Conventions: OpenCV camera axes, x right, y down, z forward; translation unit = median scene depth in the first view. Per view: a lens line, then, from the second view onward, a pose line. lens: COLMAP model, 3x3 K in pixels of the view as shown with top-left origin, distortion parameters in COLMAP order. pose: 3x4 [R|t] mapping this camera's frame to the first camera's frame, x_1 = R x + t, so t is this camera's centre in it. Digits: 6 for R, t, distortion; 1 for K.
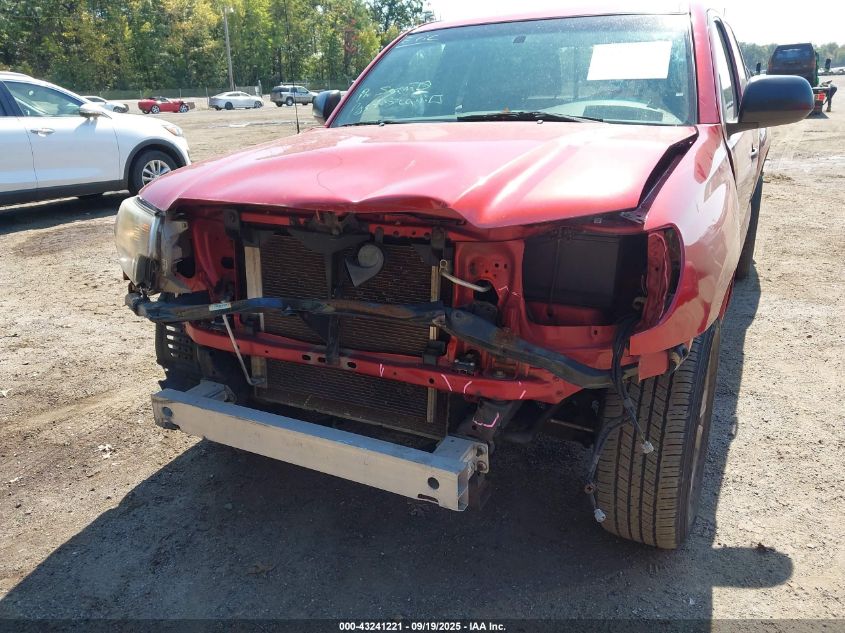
lens RADIAL K [[657.5, 0, 421.3], [0, 657.5, 318.7], [0, 0, 1]] dist [0.032662, -0.024770]
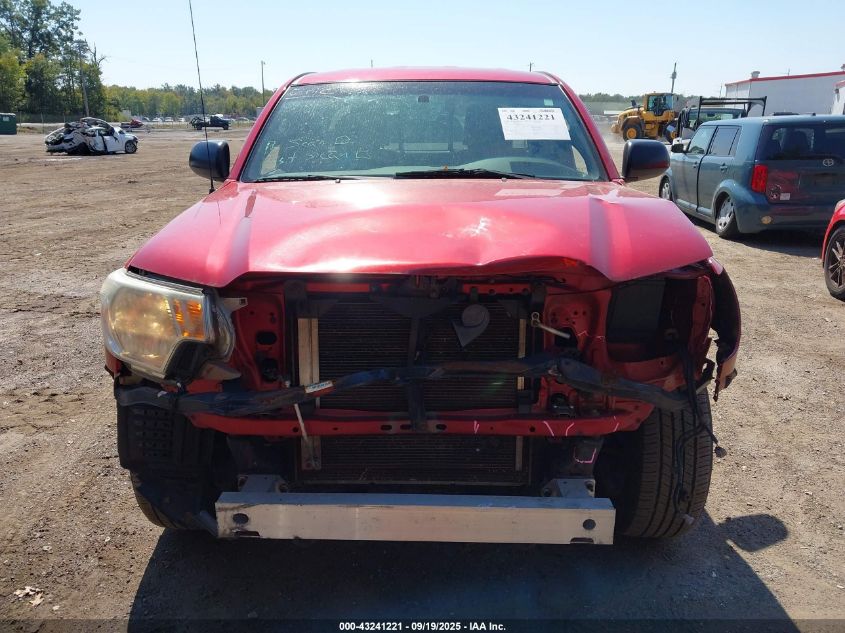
lens RADIAL K [[657.5, 0, 420.9], [0, 657.5, 315.8], [0, 0, 1]] dist [0.032662, -0.024770]
pose [[0.900777, -0.096637, 0.423394, -0.552183], [0.121865, 0.992003, -0.032851, -0.068252], [-0.416833, 0.081188, 0.905350, 0.111340]]
